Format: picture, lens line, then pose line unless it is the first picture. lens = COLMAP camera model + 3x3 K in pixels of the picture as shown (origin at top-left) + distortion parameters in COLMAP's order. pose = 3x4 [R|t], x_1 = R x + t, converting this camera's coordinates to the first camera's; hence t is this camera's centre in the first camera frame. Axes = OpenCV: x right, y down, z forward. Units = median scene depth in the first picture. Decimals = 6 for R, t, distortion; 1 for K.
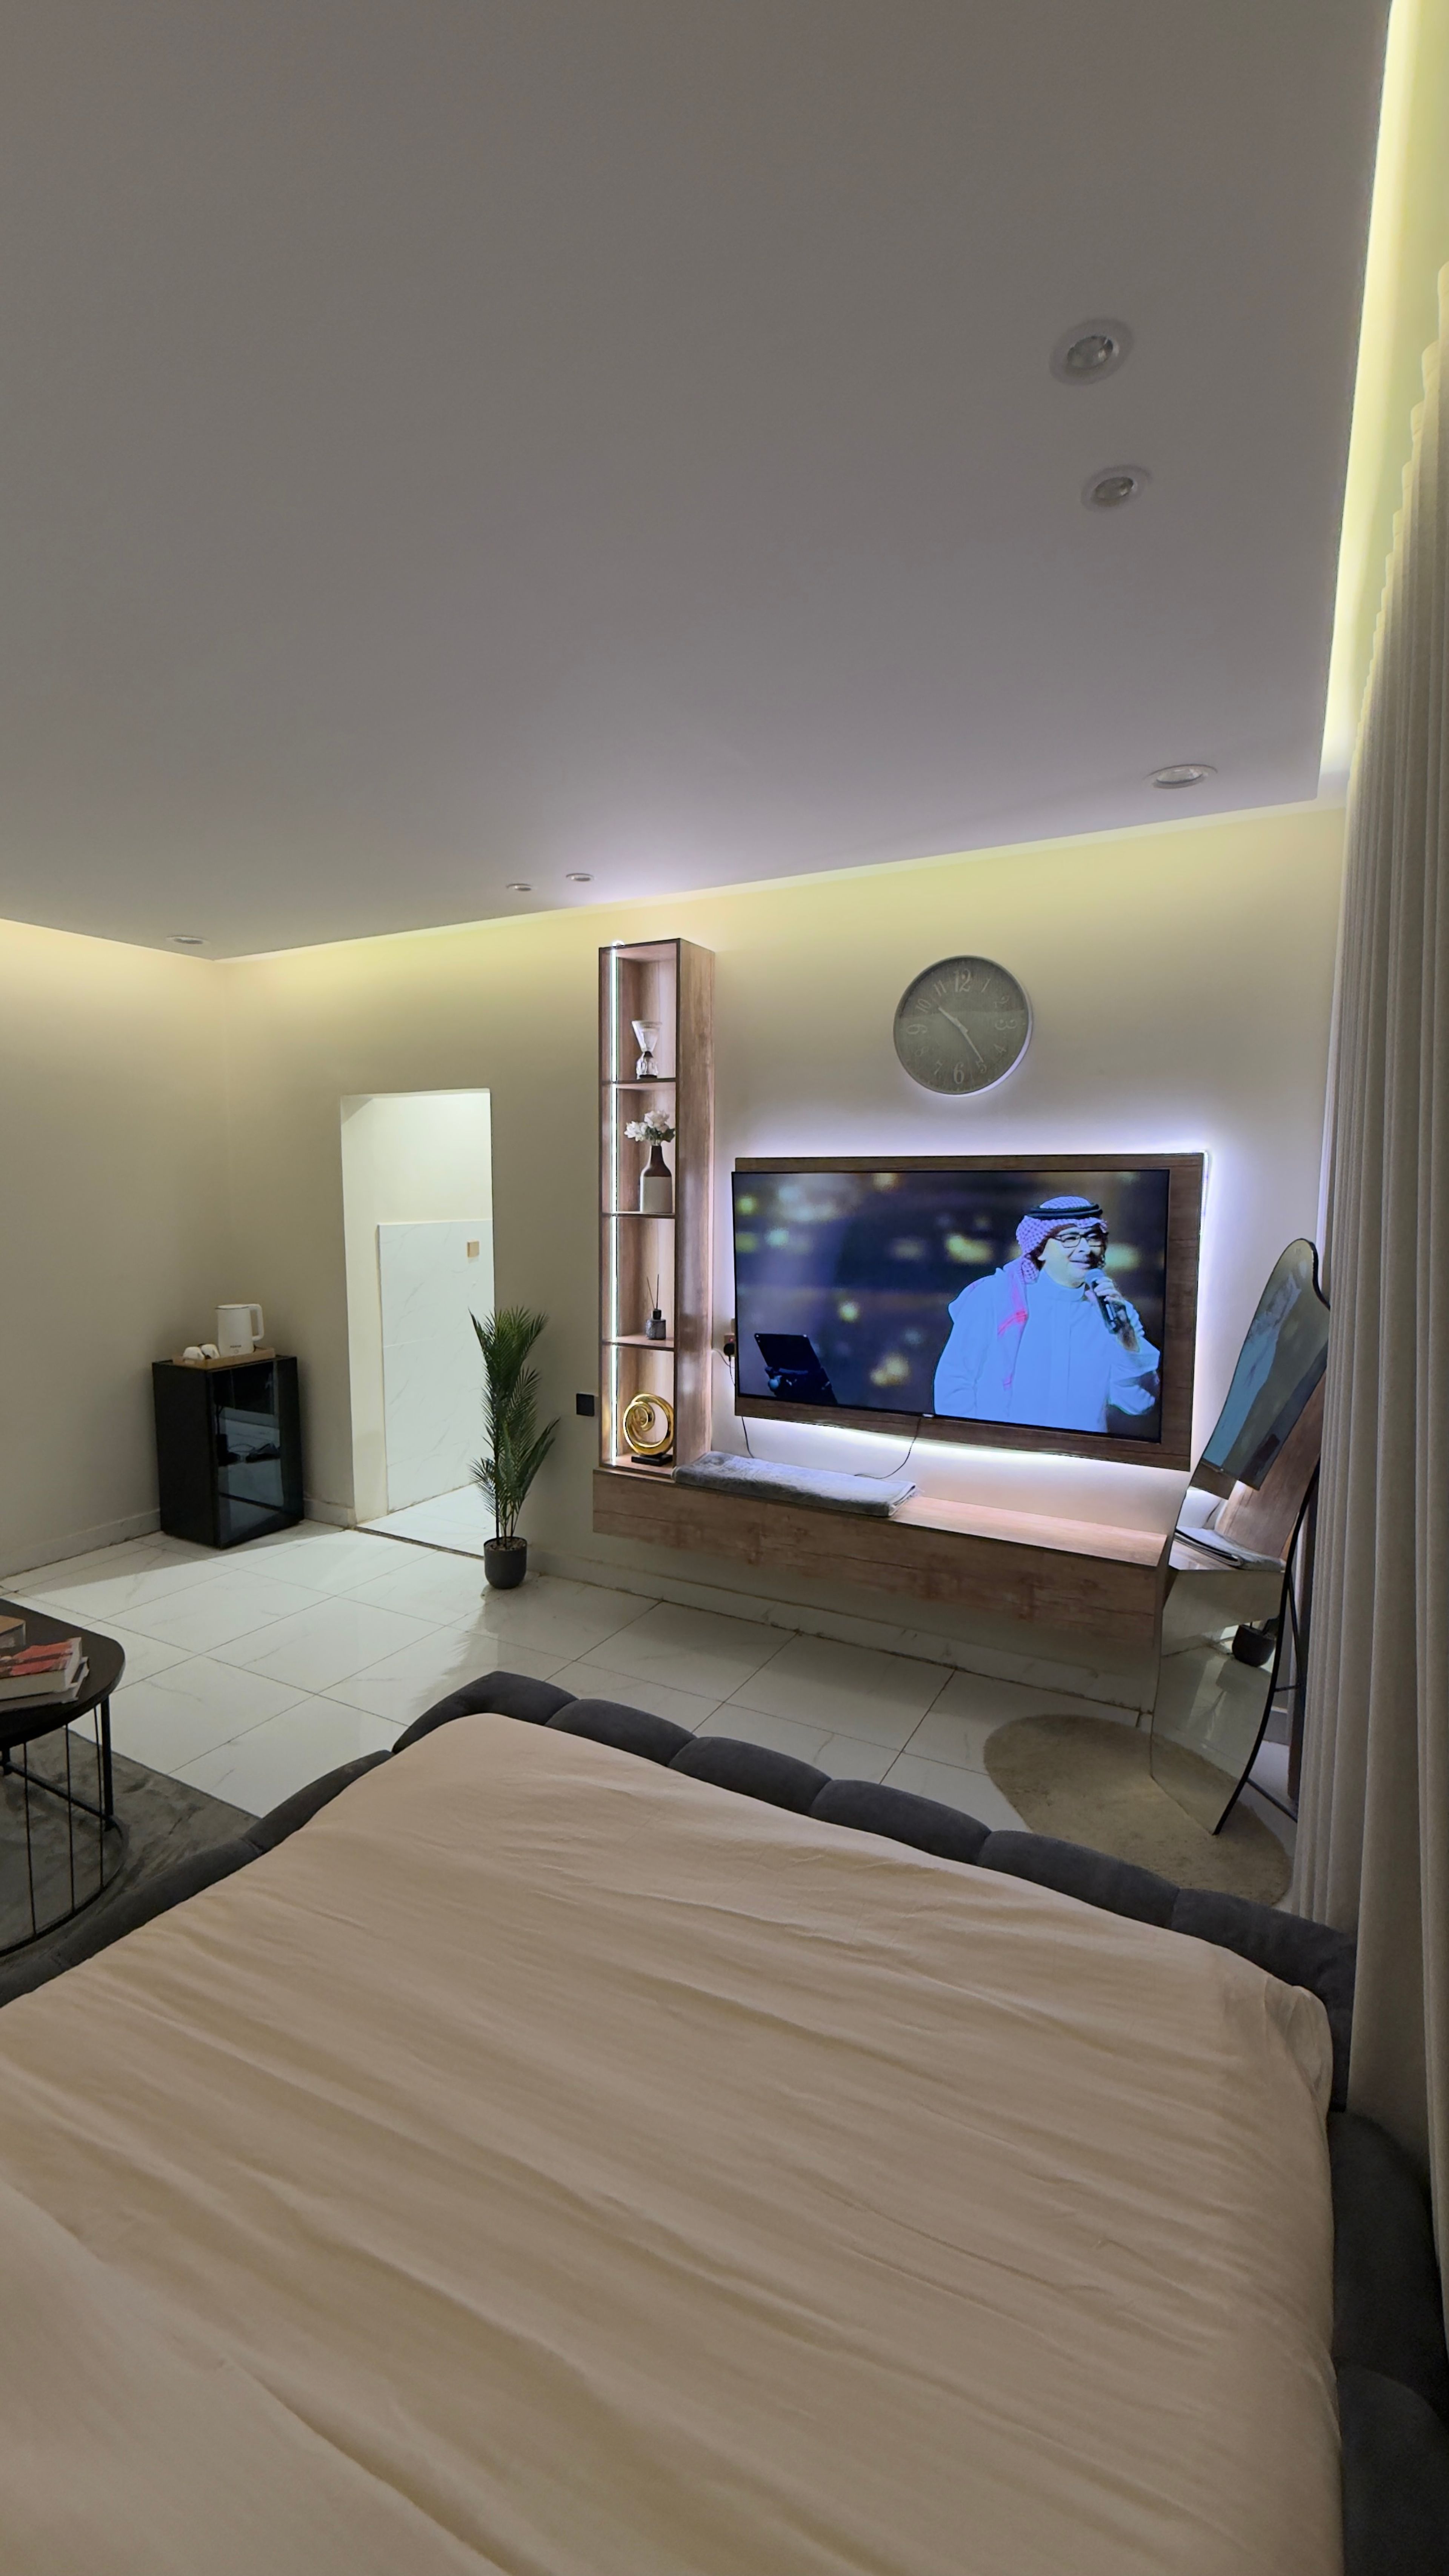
lens RADIAL K [[1021.9, 0, 724.5], [0, 1021.9, 1288.0], [0, 0, 1]] dist [-0.000589, 0.000026]
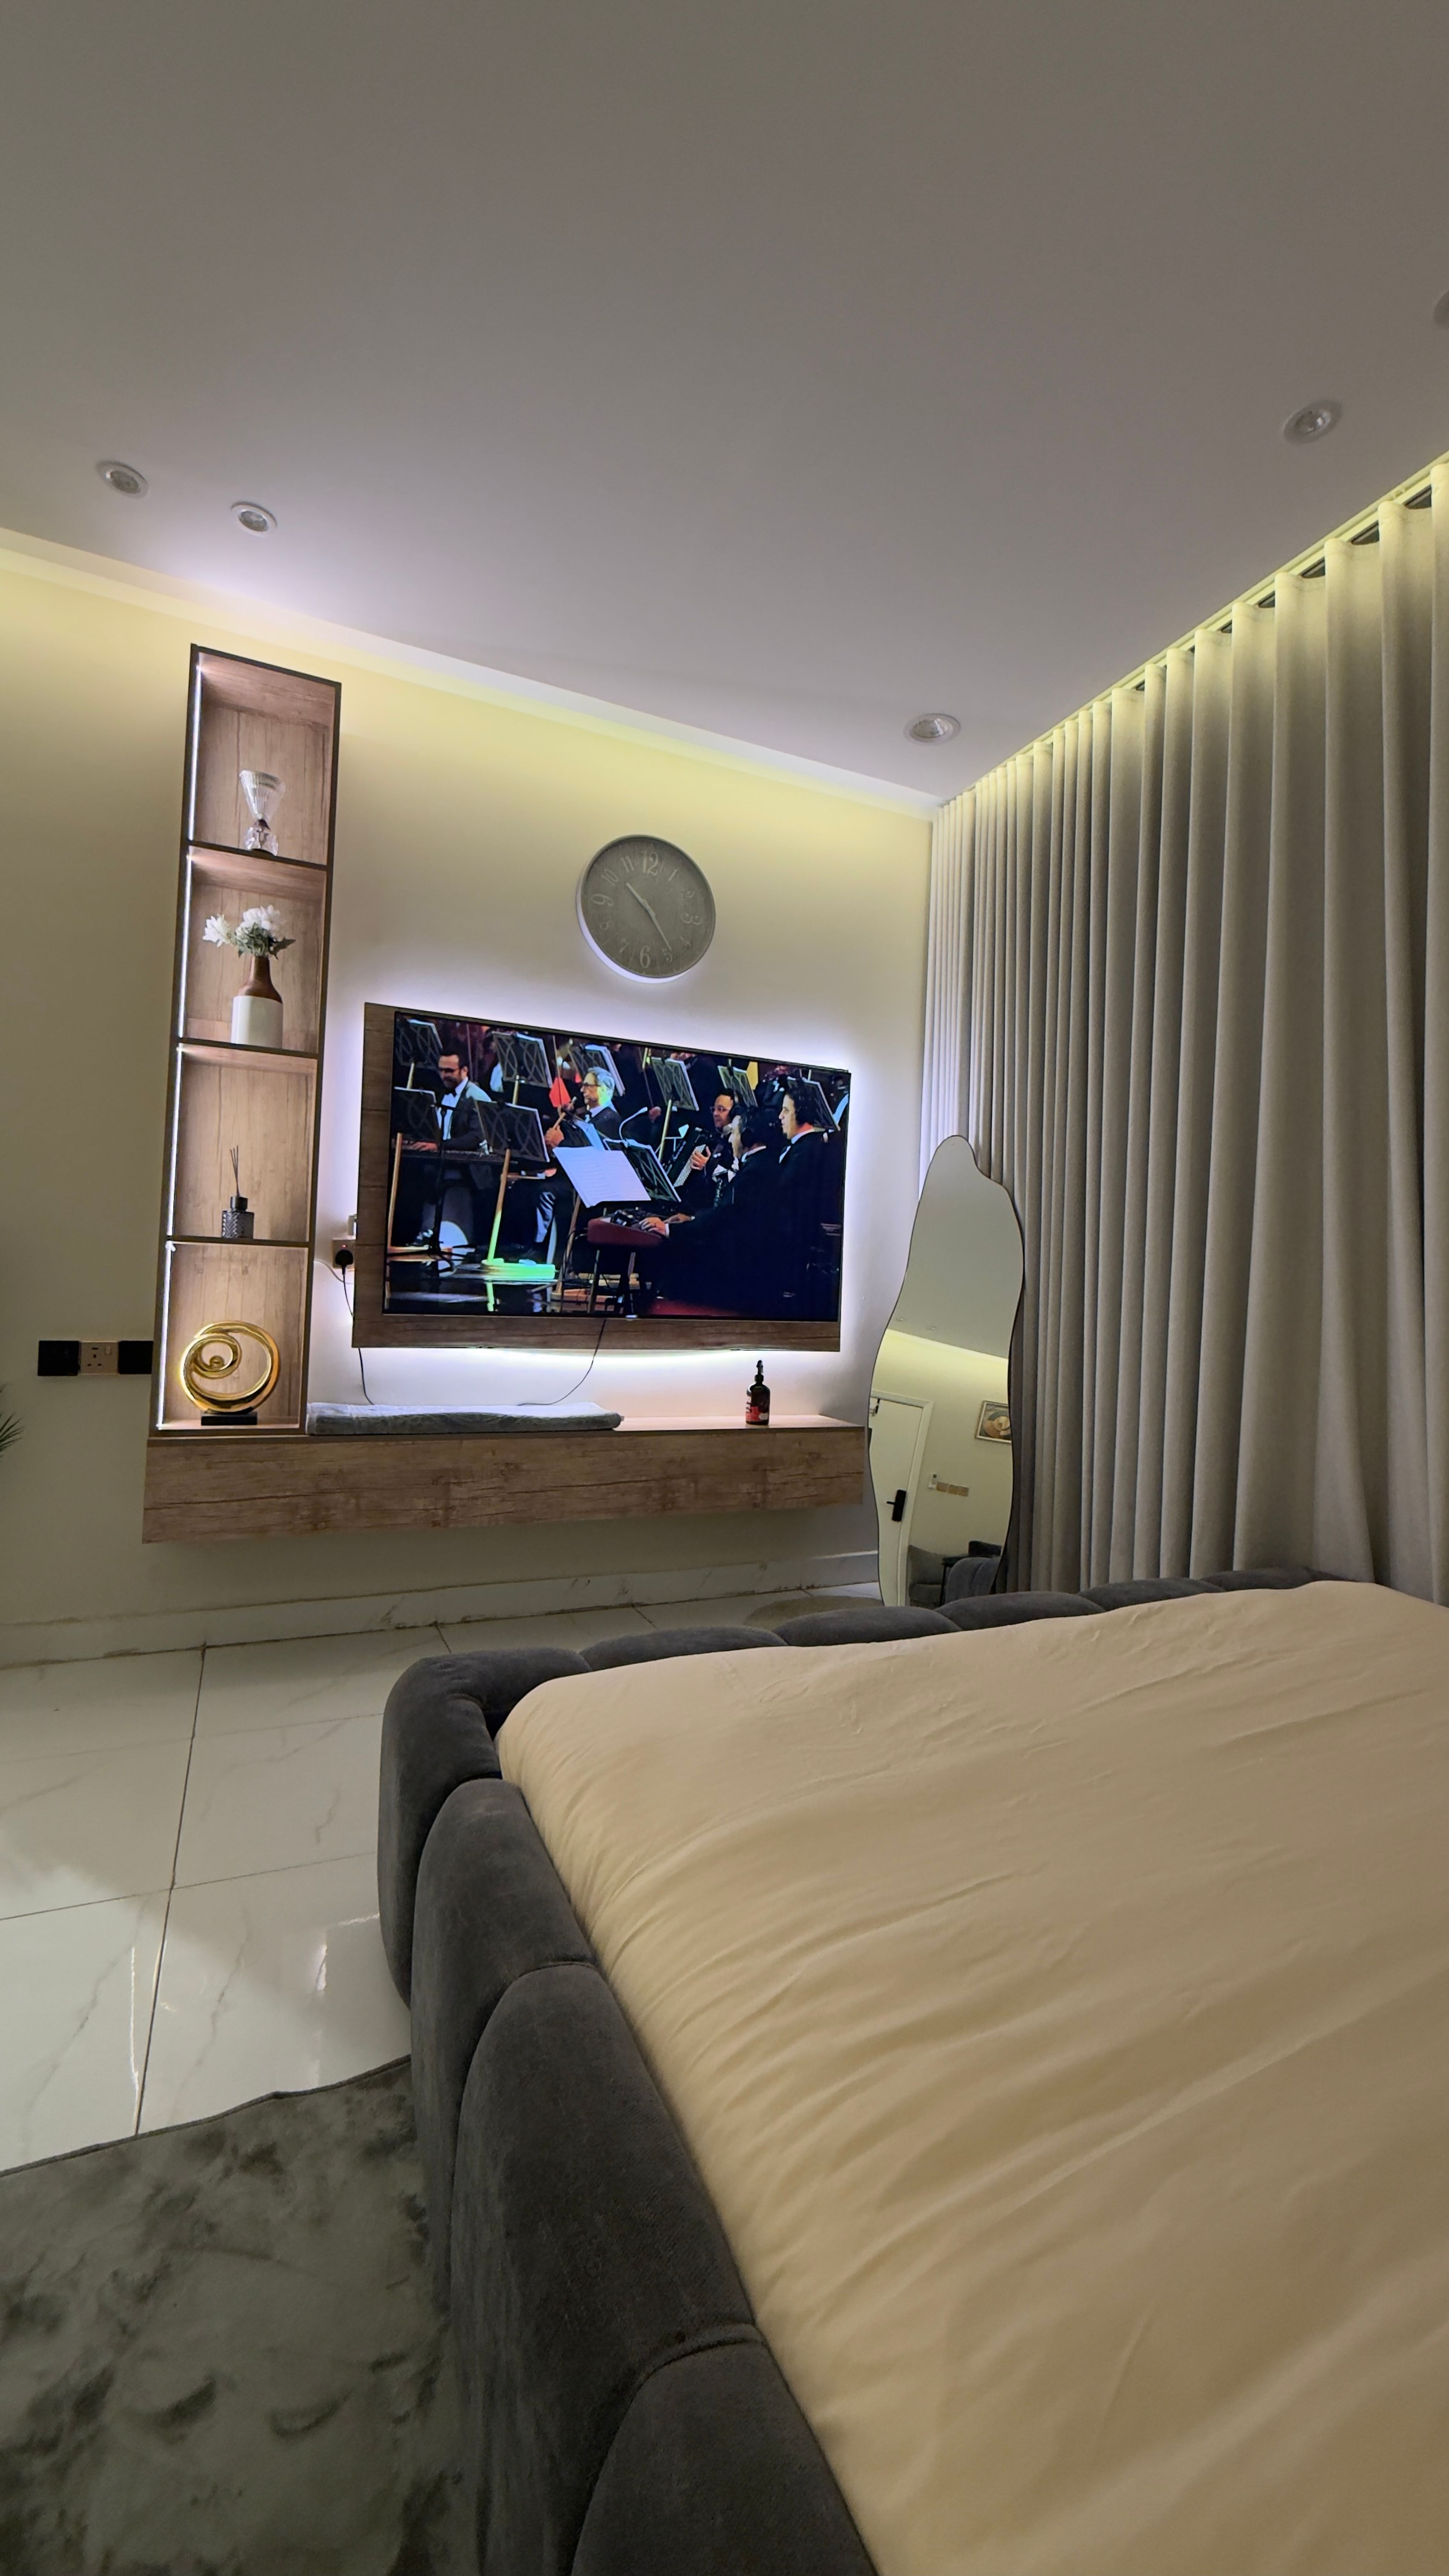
lens RADIAL K [[1021.9, 0, 724.5], [0, 1021.9, 1288.0], [0, 0, 1]] dist [-0.000589, 0.000026]
pose [[0.608862, 0.024816, 0.792888, -0.444372], [0.050196, 0.996302, -0.069728, 0.158024], [-0.791687, 0.082254, 0.605365, 0.362413]]
